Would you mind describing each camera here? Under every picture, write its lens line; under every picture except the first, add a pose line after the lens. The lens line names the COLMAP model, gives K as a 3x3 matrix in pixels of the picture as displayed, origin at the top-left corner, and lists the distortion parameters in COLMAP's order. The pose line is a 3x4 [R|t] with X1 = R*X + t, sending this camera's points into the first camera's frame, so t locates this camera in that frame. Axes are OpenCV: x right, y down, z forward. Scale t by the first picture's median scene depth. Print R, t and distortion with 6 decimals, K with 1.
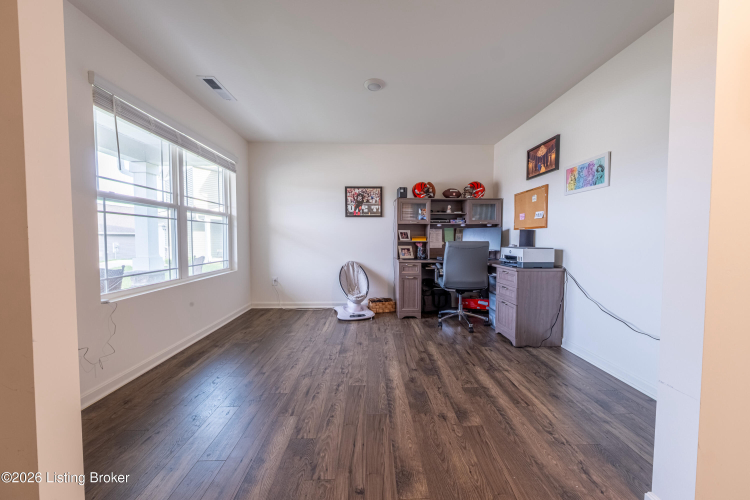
lens RADIAL K [[260.3, 0, 377.7], [0, 260.3, 248.8], [0, 0, 1]] dist [-0.000498, -0.000664]
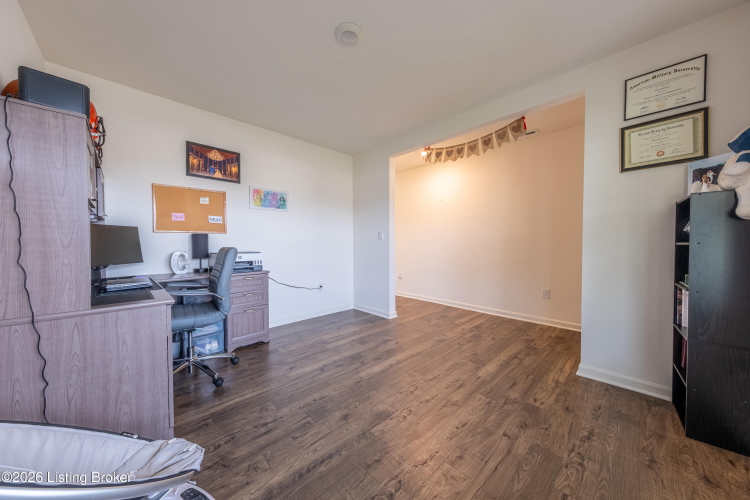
lens RADIAL K [[255.2, 0, 378.6], [0, 255.2, 248.0], [0, 0, 1]] dist [0.002030, -0.000190]
pose [[-0.681782, -0.012984, 0.731441, -0.496474], [0.032899, 0.998287, 0.048387, -0.048903], [-0.730816, 0.057054, -0.680186, 1.195528]]
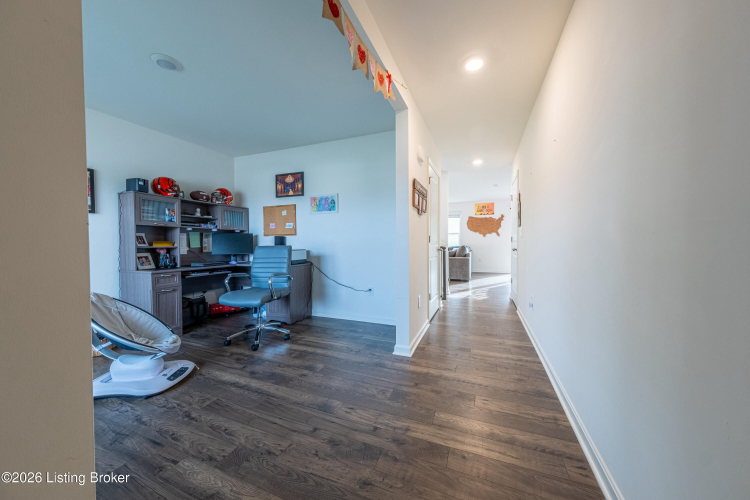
lens RADIAL K [[260.3, 0, 377.7], [0, 260.3, 248.8], [0, 0, 1]] dist [-0.000498, -0.000664]
pose [[0.394914, -0.023168, 0.918426, -0.435994], [0.041673, 0.999105, 0.007284, -0.000670], [-0.917773, 0.035396, 0.395526, 0.048537]]
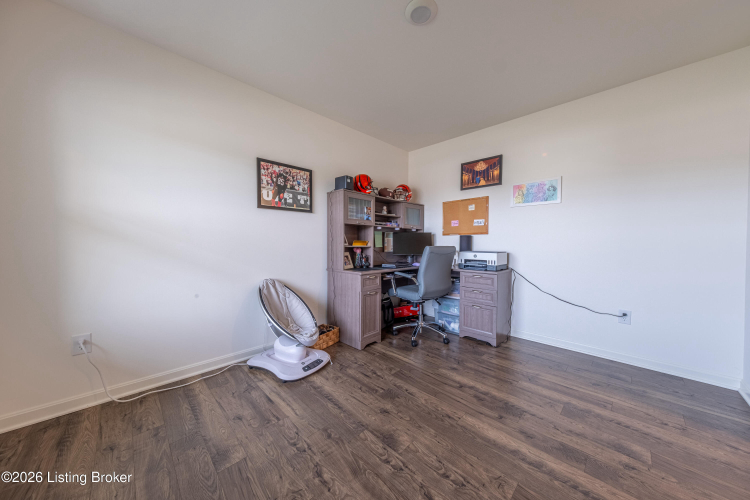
lens RADIAL K [[251.3, 0, 376.5], [0, 251.3, 248.8], [0, 0, 1]] dist [0.000114, -0.000107]
pose [[0.725081, -0.013025, 0.688540, -0.444031], [0.023720, 0.999700, -0.006069, -0.019911], [-0.688255, 0.020733, 0.725173, 0.512959]]
